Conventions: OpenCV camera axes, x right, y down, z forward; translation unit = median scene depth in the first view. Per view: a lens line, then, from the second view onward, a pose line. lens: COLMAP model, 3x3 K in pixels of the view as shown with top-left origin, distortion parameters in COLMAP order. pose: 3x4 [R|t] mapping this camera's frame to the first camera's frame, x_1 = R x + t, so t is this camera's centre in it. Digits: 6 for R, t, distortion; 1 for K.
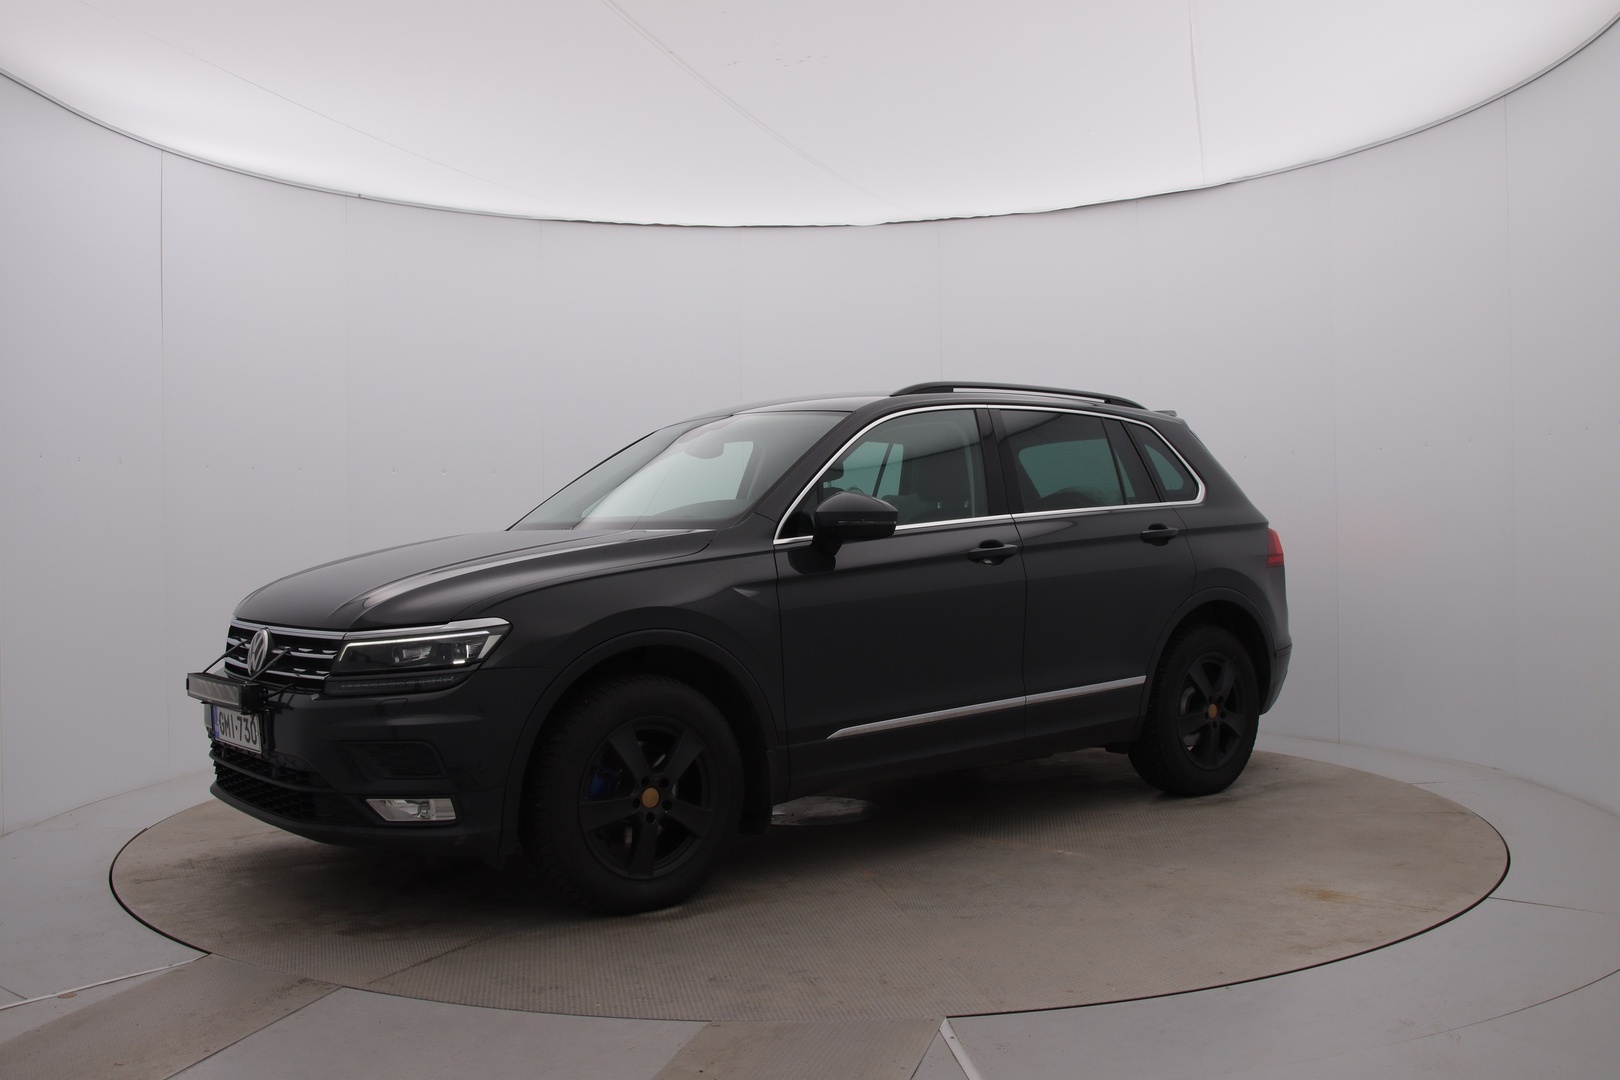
lens RADIAL K [[1481.8, 0, 810.0], [0, 1481.8, 540.0], [0, 0, 1]] dist [-0.122125, 0.011960]
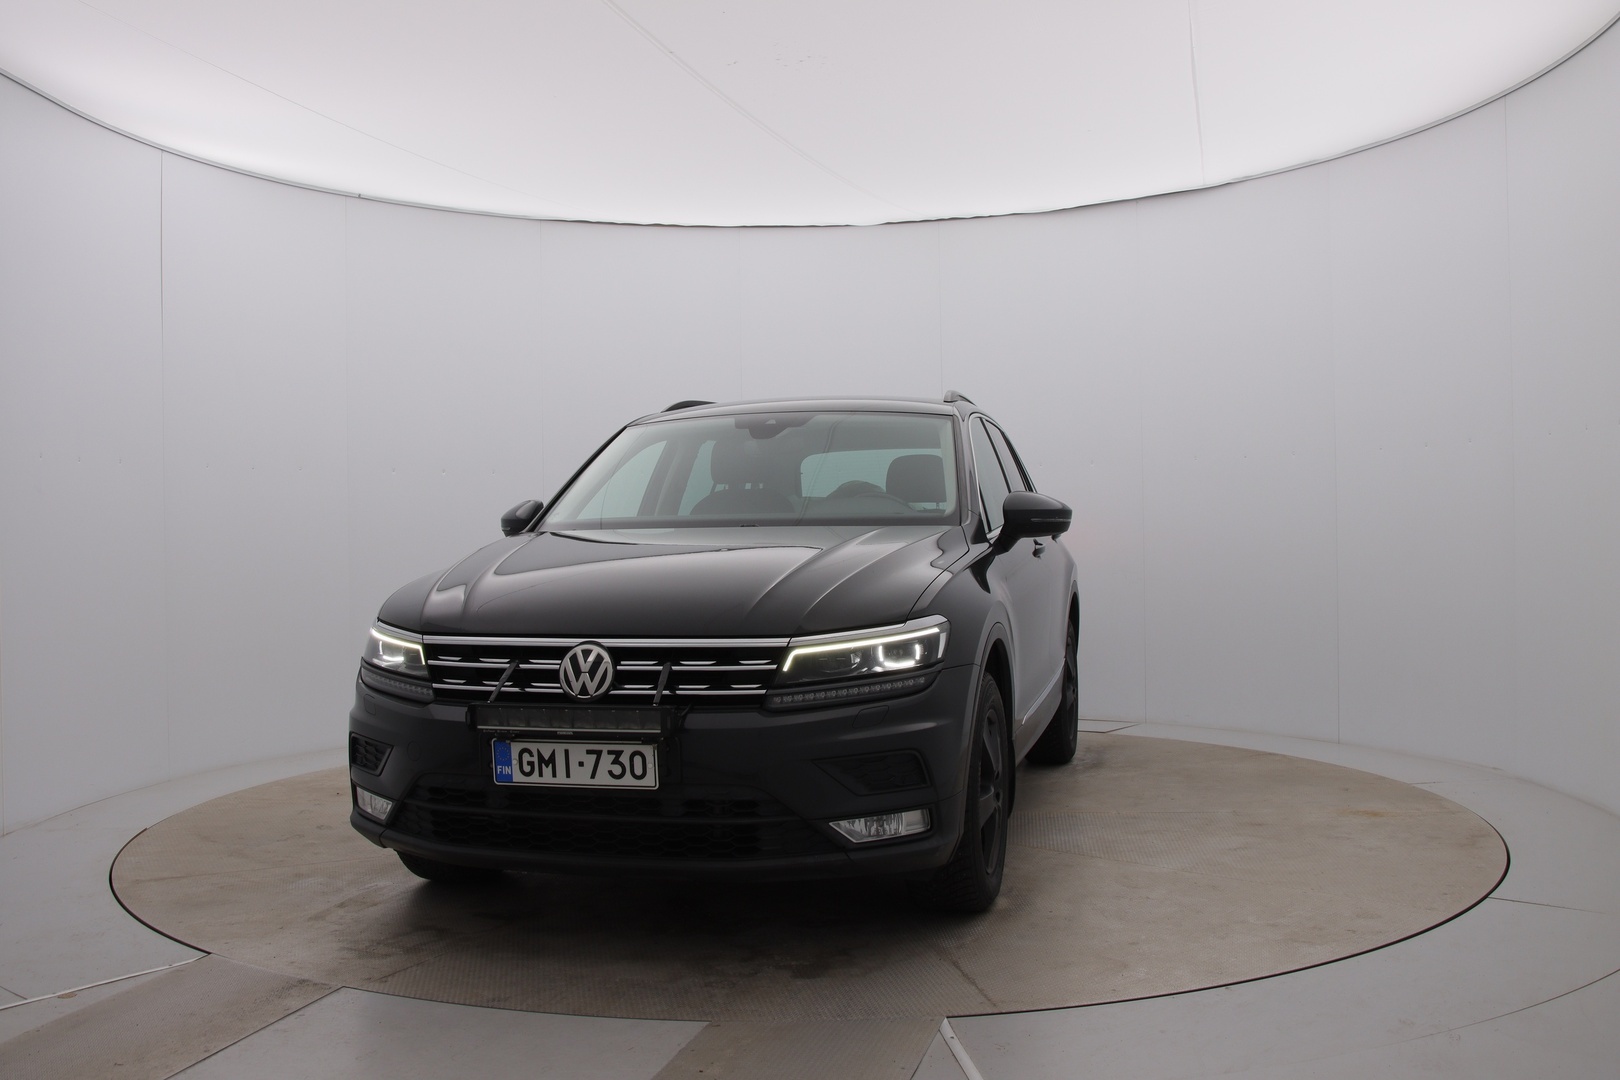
lens RADIAL K [[1481.8, 0, 810.0], [0, 1481.8, 540.0], [0, 0, 1]] dist [-0.122125, 0.011960]
pose [[0.813006, 0.000507, 0.582255, -0.757729], [0.005422, 0.999950, -0.008442, 0.010469], [-0.582230, 0.010021, 0.812962, 0.241633]]
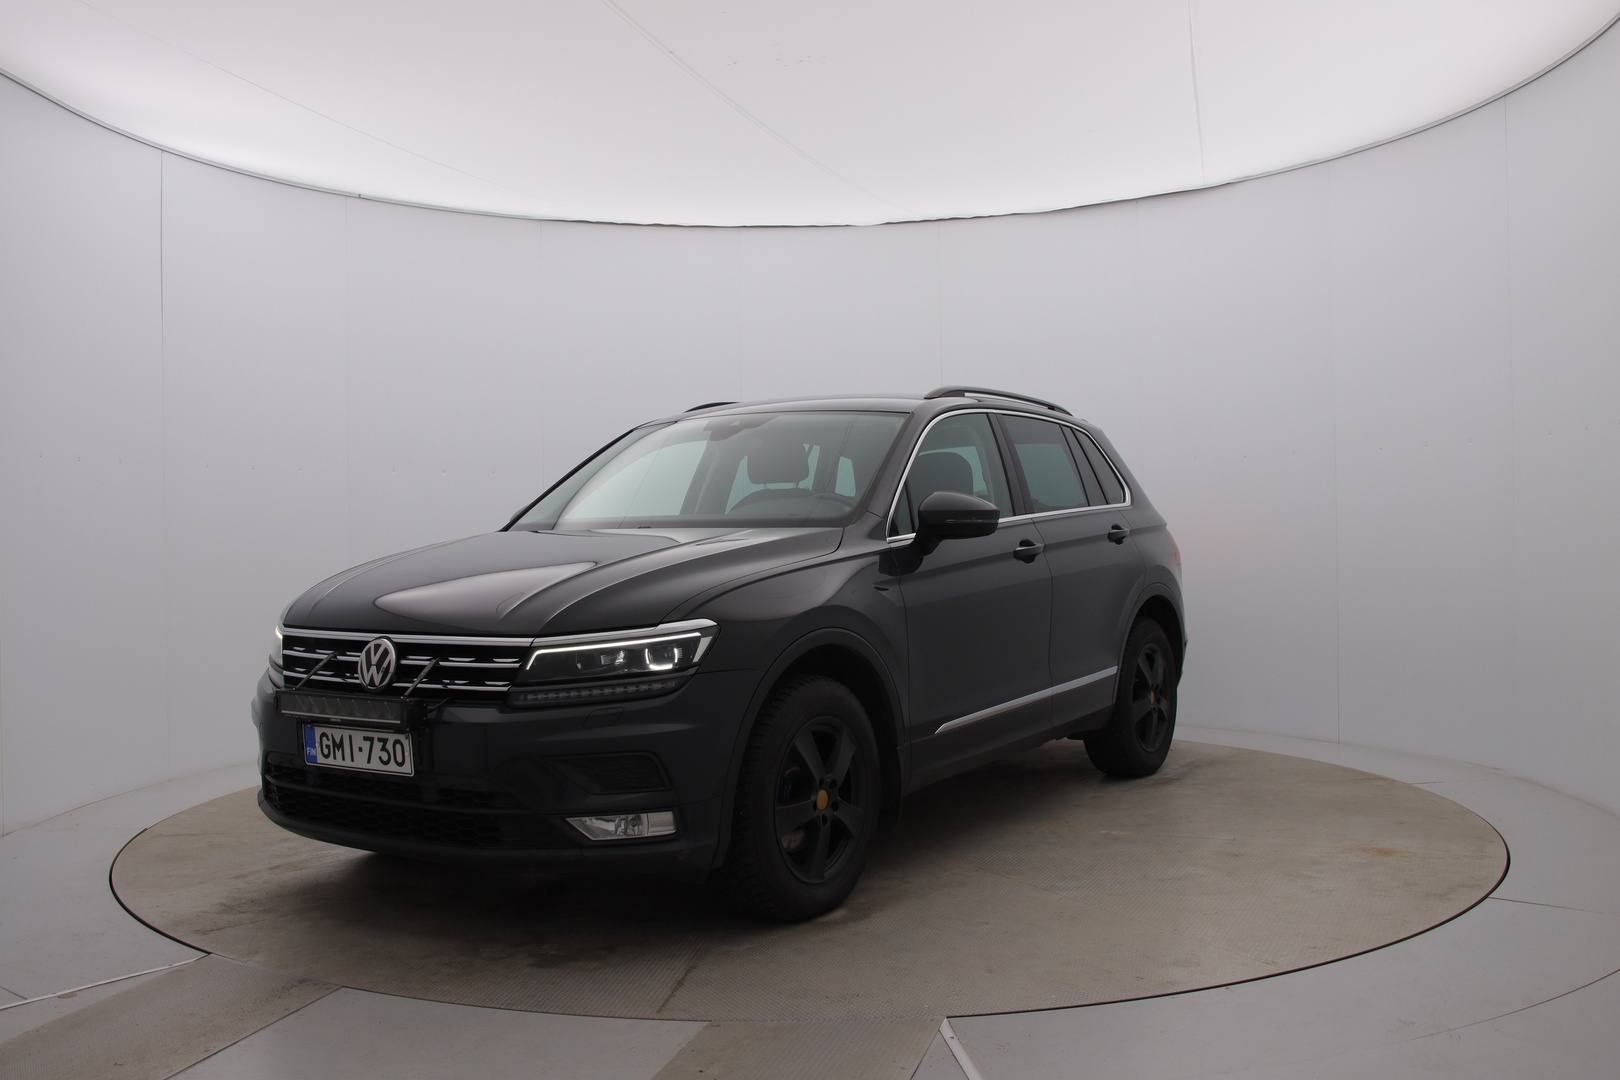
lens RADIAL K [[1481.8, 0, 810.0], [0, 1481.8, 540.0], [0, 0, 1]] dist [-0.122125, 0.011960]
pose [[0.951630, -0.000751, 0.307245, -0.399124], [0.001789, 0.999994, -0.003096, 0.004269], [-0.307240, 0.003496, 0.951625, 0.060958]]
